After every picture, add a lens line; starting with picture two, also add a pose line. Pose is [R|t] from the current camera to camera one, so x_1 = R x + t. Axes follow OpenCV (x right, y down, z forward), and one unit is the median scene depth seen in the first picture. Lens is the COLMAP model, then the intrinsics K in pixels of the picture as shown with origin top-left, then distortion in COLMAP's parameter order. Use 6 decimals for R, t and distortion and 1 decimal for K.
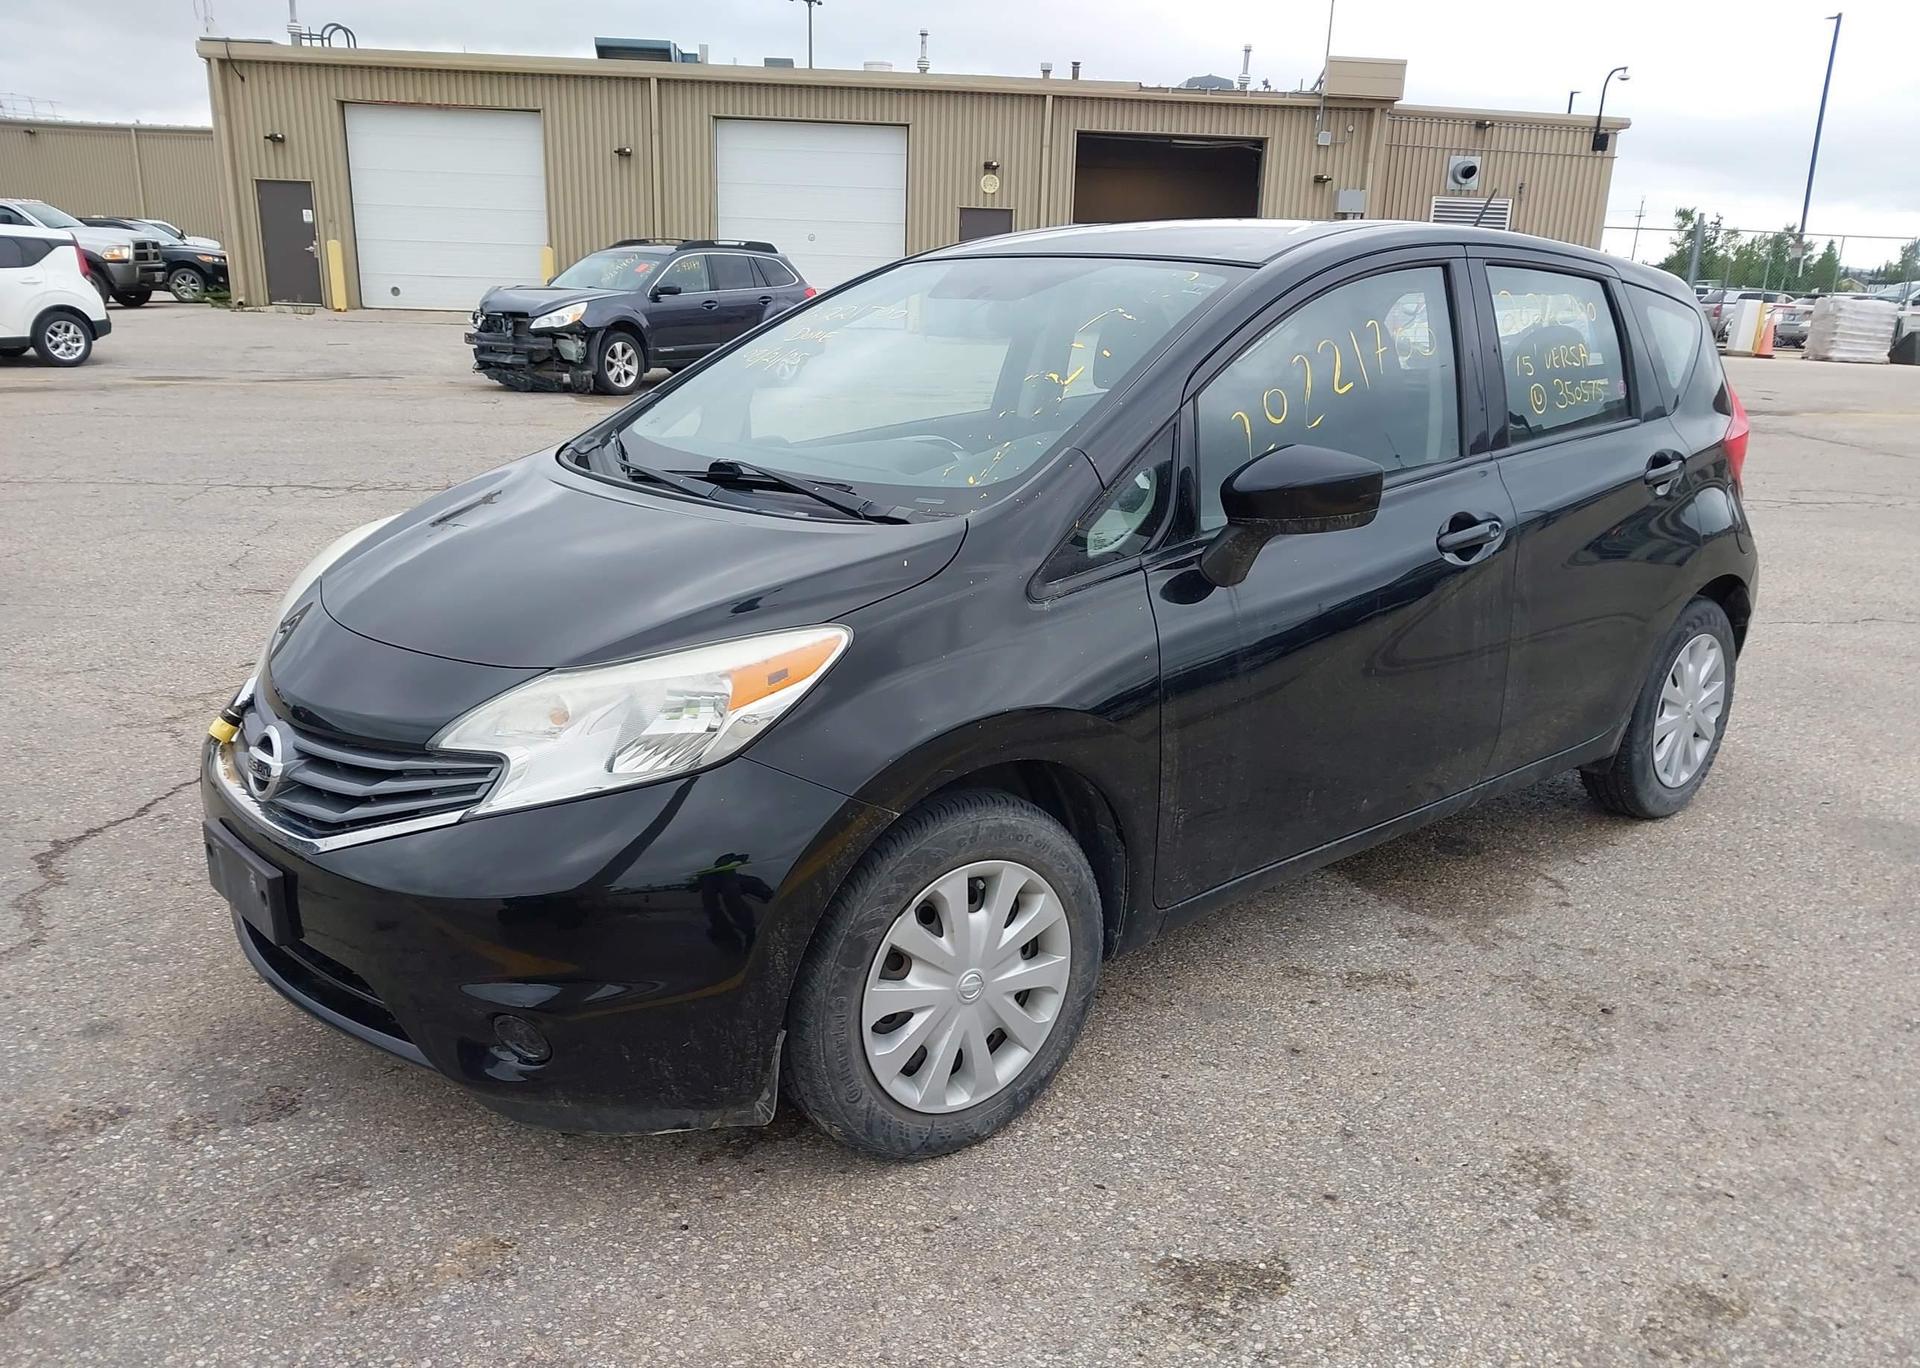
lens RADIAL K [[1587.4, 0, 953.4], [0, 1587.4, 691.4], [0, 0, 1]] dist [0.021137, -0.018435]
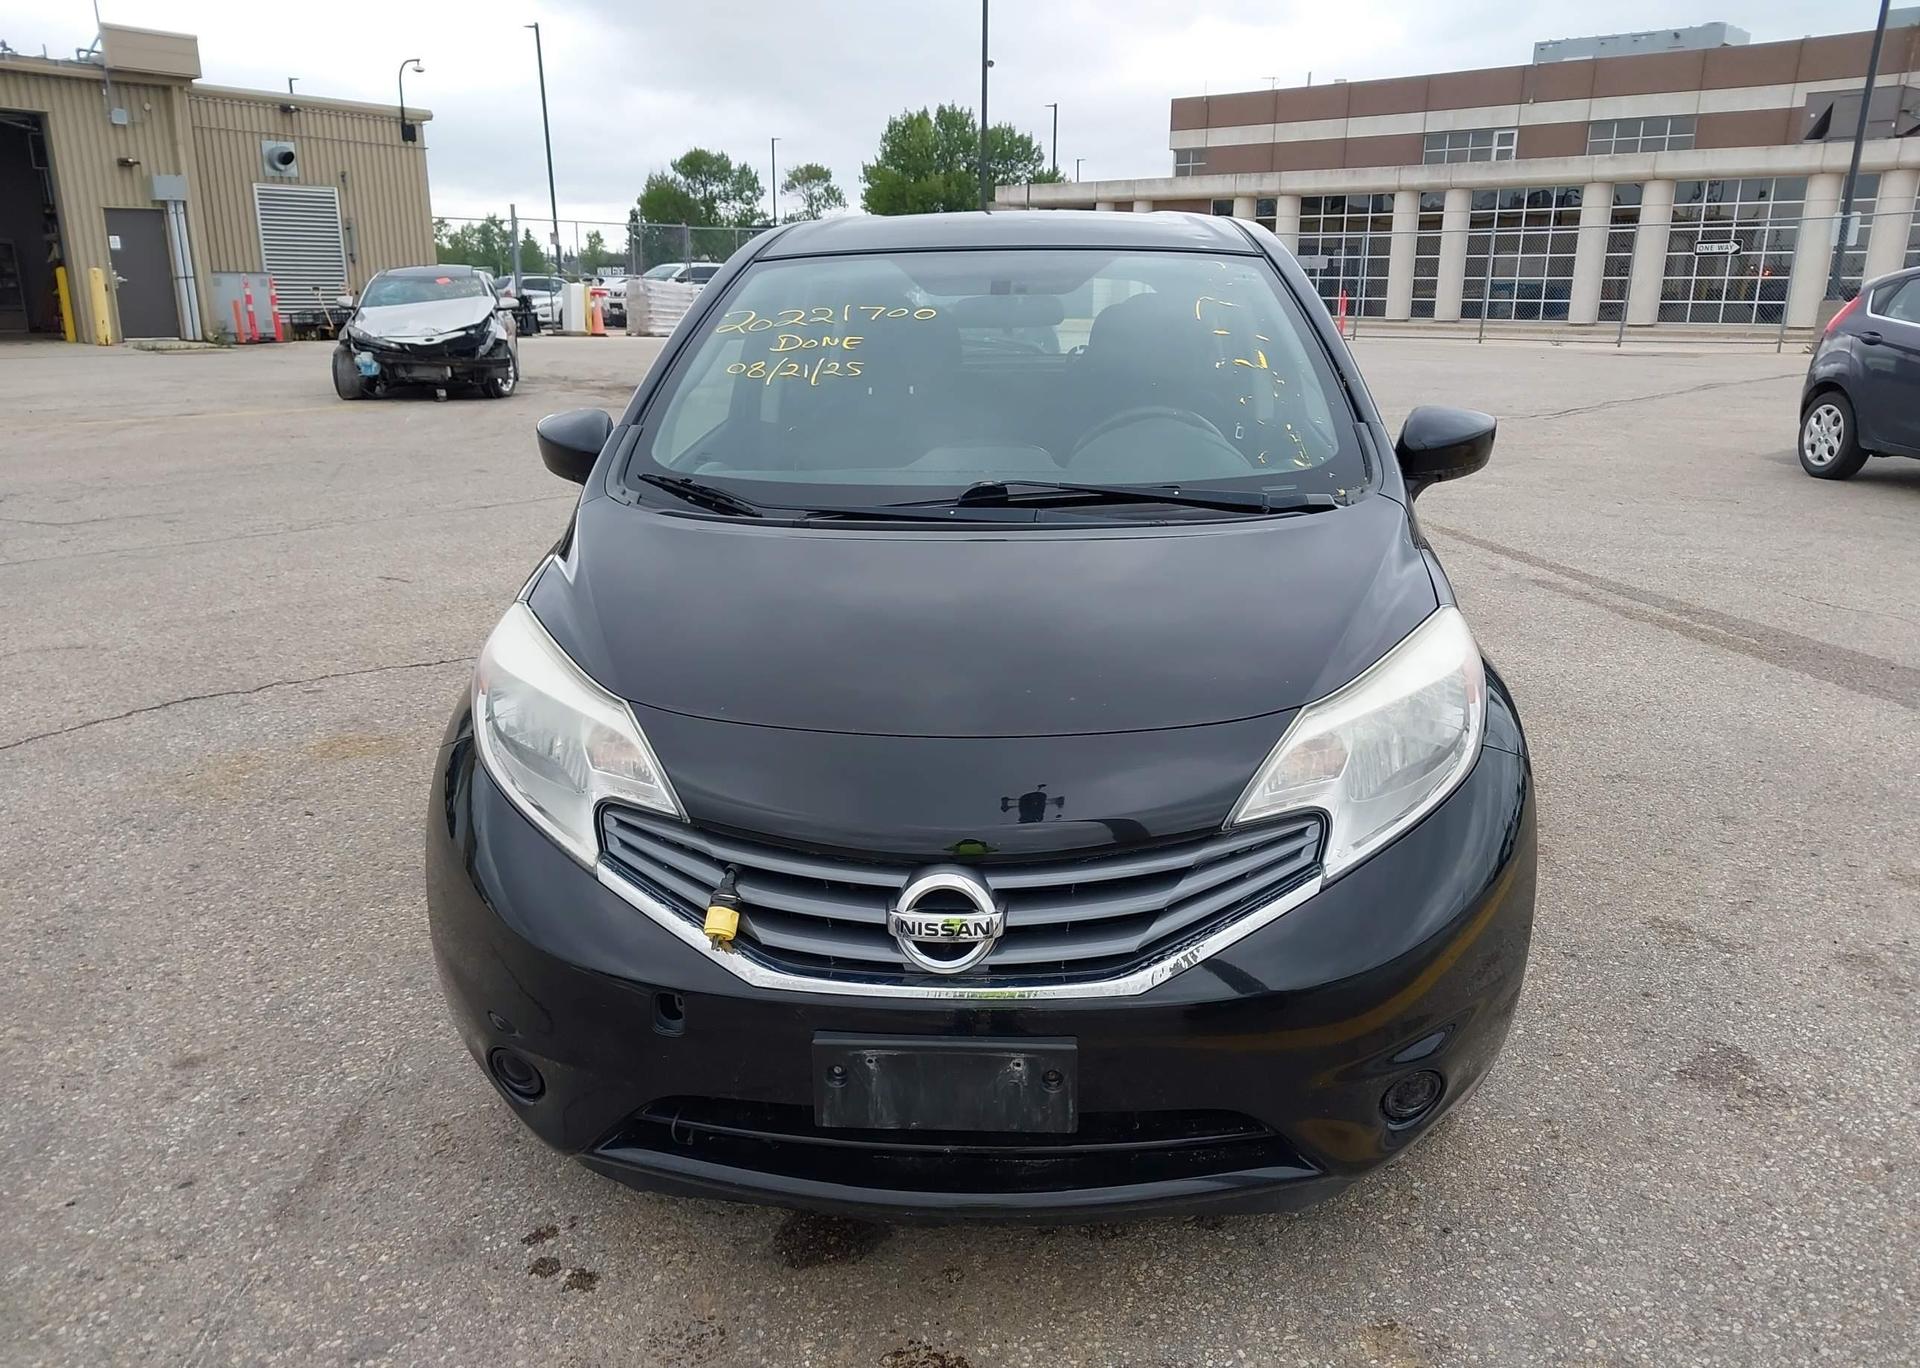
lens RADIAL K [[1587.4, 0, 976.9], [0, 1587.4, 688.4], [0, 0, 1]] dist [0.021137, -0.018435]
pose [[0.703596, -0.204957, 0.680401, -0.691872], [0.201739, 0.975718, 0.085298, -0.096265], [-0.681361, 0.077248, 0.727859, 0.316681]]
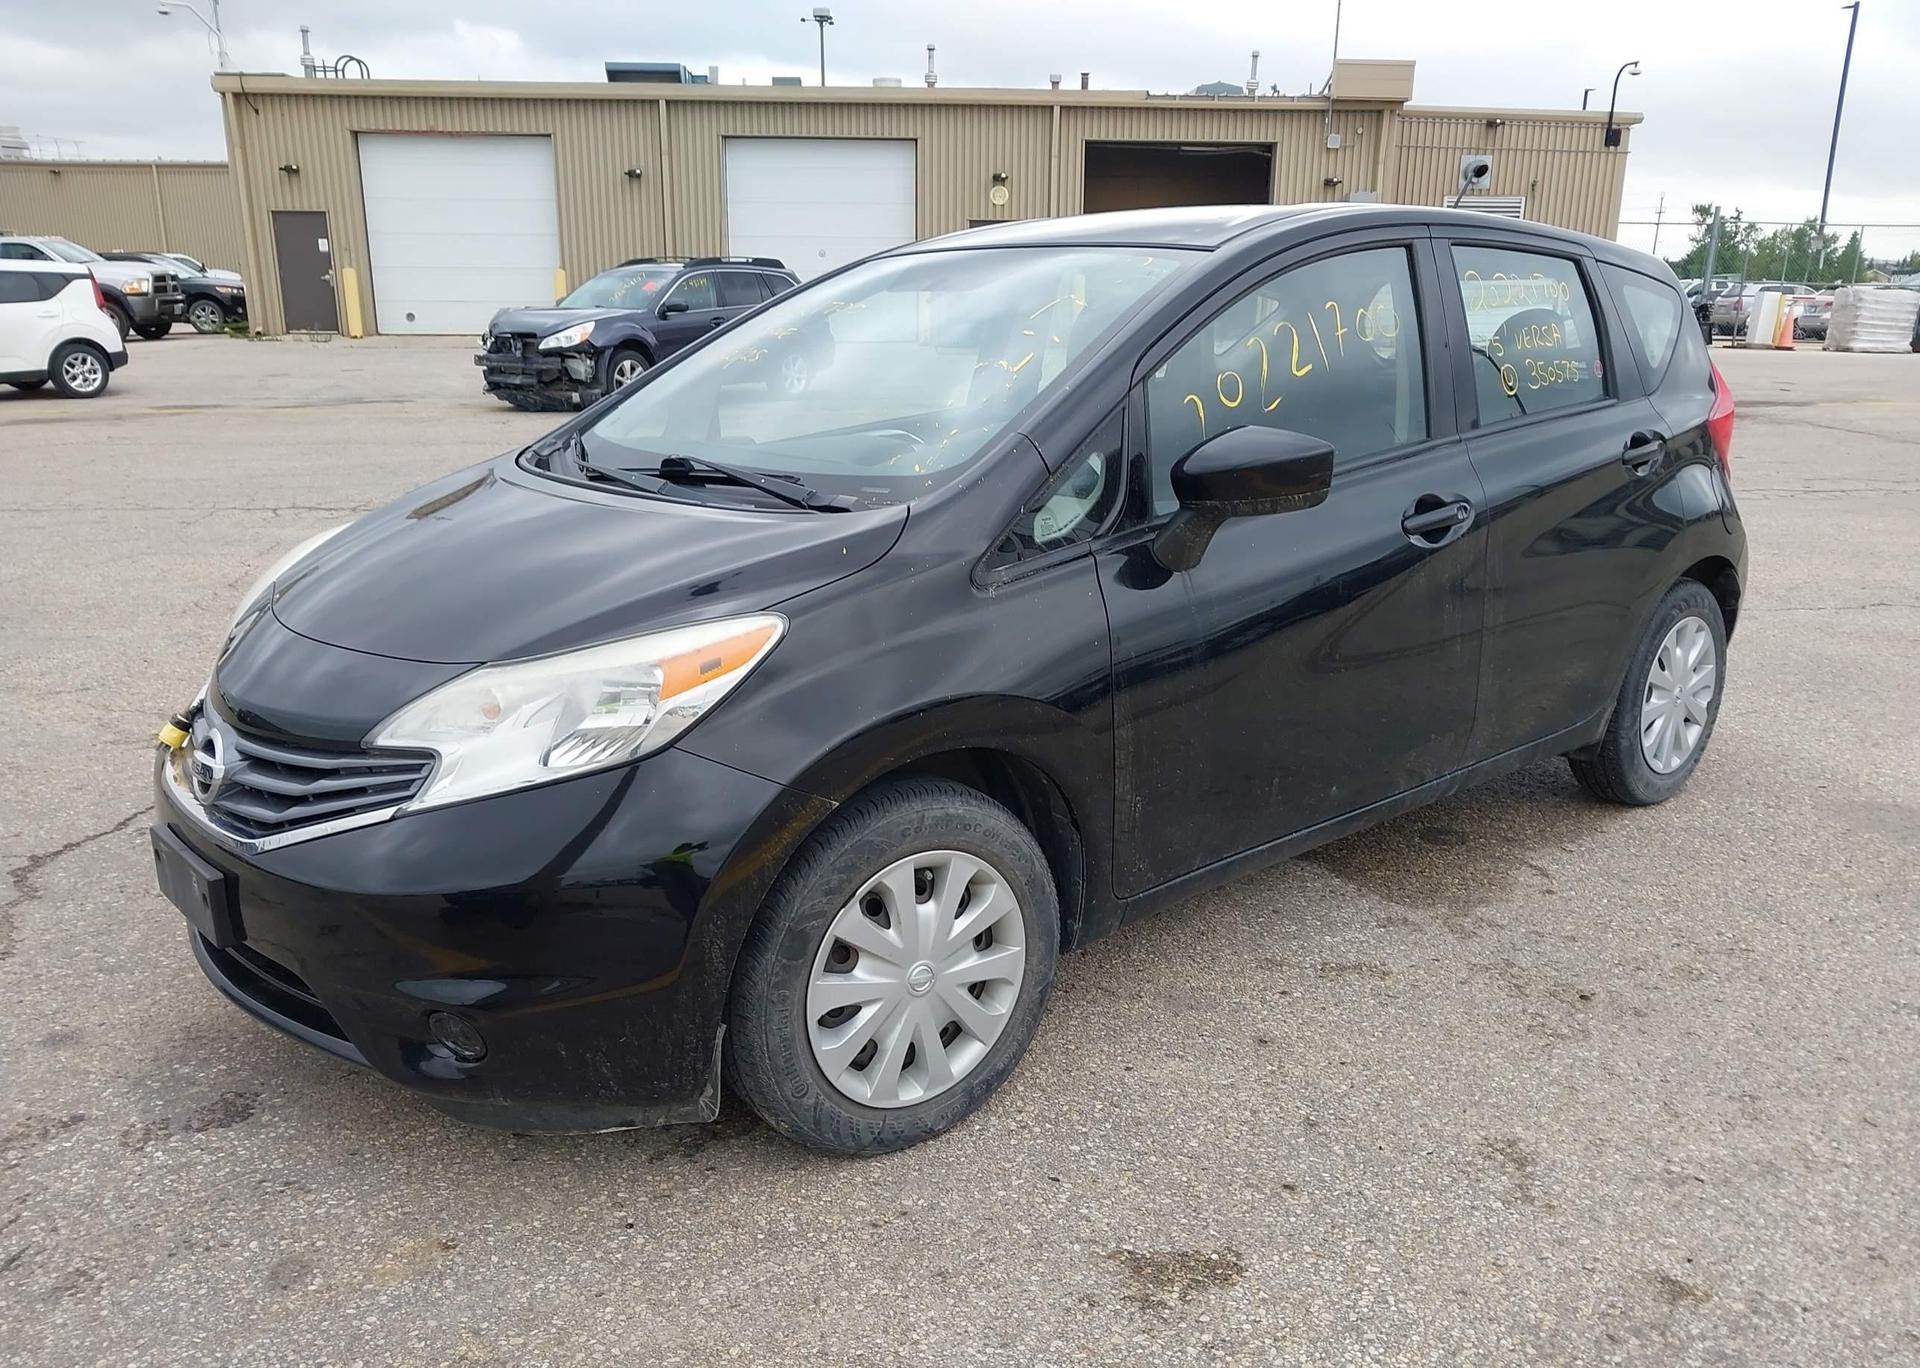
lens RADIAL K [[1587.4, 0, 950.9], [0, 1587.4, 692.3], [0, 0, 1]] dist [0.021137, -0.018435]
pose [[0.999606, -0.020197, -0.019482, 0.039259], [0.020021, 0.999758, -0.009160, 0.012824], [0.019662, 0.008766, 0.999768, 0.008828]]
